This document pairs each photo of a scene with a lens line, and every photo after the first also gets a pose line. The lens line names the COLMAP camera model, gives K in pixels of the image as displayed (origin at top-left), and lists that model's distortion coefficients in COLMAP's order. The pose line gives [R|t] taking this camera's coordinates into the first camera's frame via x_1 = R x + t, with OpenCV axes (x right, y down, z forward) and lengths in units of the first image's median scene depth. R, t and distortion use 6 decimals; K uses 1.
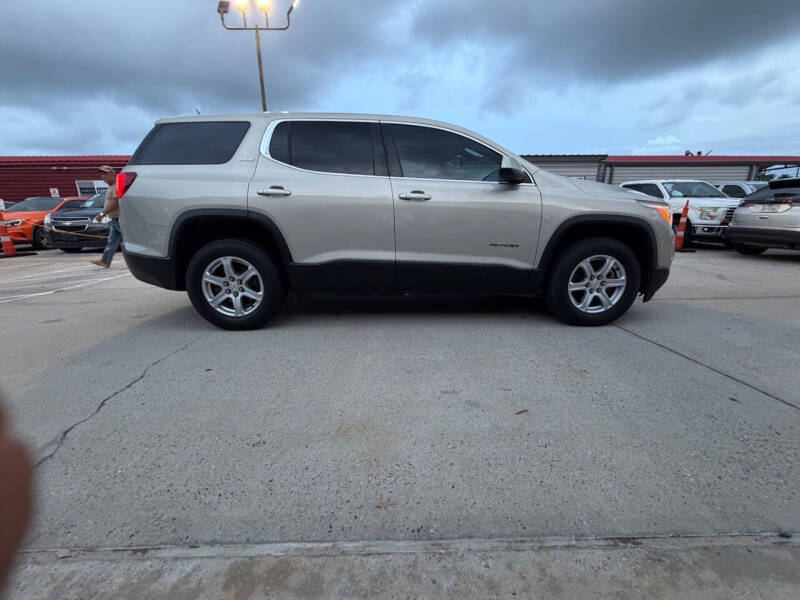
lens RADIAL K [[320.8, 0, 401.4], [0, 320.8, 297.9], [0, 0, 1]] dist [0.001958, 0.000178]
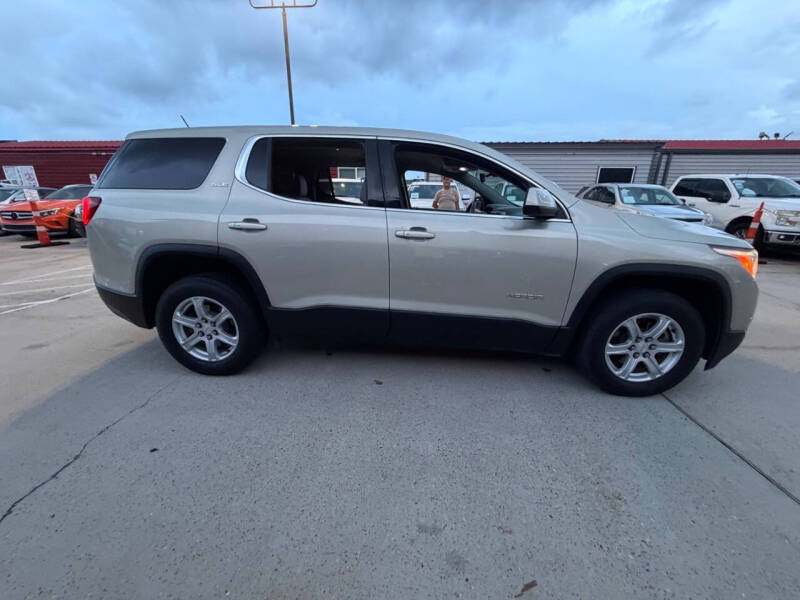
lens RADIAL K [[320.8, 0, 400.9], [0, 320.8, 297.9], [0, 0, 1]] dist [0.001958, 0.000178]
pose [[0.995067, 0.046087, -0.087851, 0.080815], [-0.041237, 0.997565, 0.056248, -0.189155], [0.090230, -0.052347, 0.994544, 0.172468]]
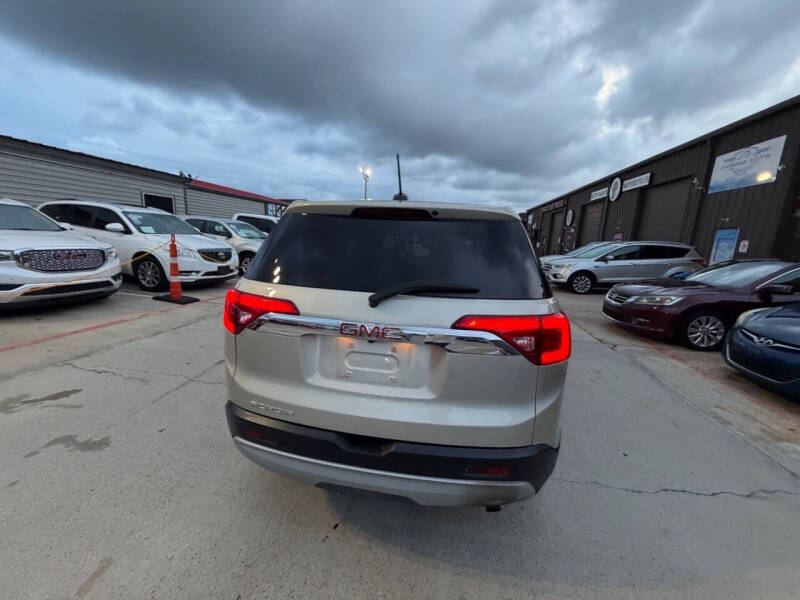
lens RADIAL K [[320.6, 0, 398.7], [0, 320.6, 302.5], [0, 0, 1]] dist [0.004336, -0.000583]
pose [[0.196082, -0.182722, 0.963413, -1.395356], [0.181720, 0.972239, 0.147410, -0.523028], [-0.963603, 0.146167, 0.223842, 1.105345]]
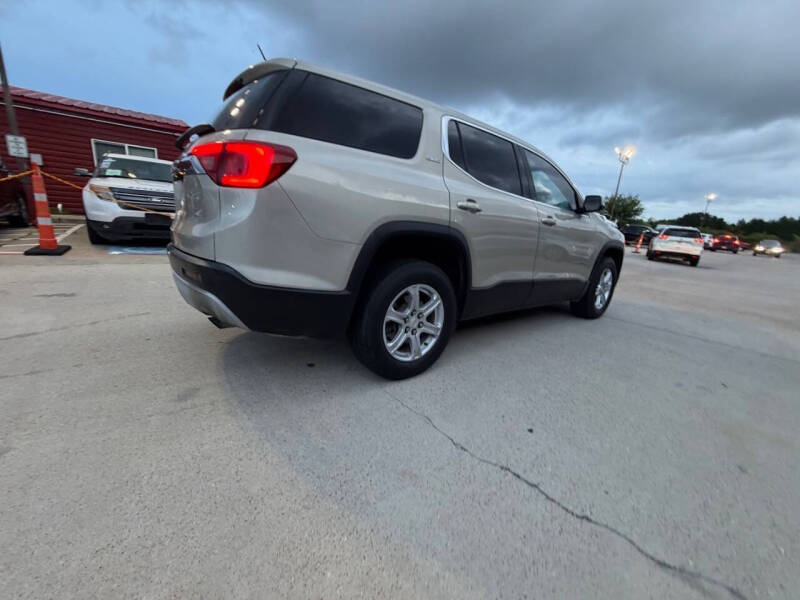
lens RADIAL K [[320.6, 0, 400.3], [0, 320.6, 301.1], [0, 0, 1]] dist [0.004336, -0.000583]
pose [[0.799303, -0.082625, 0.595221, -0.986735], [0.063193, 0.996567, 0.053478, -0.127507], [-0.597596, -0.005132, 0.801781, 0.402509]]
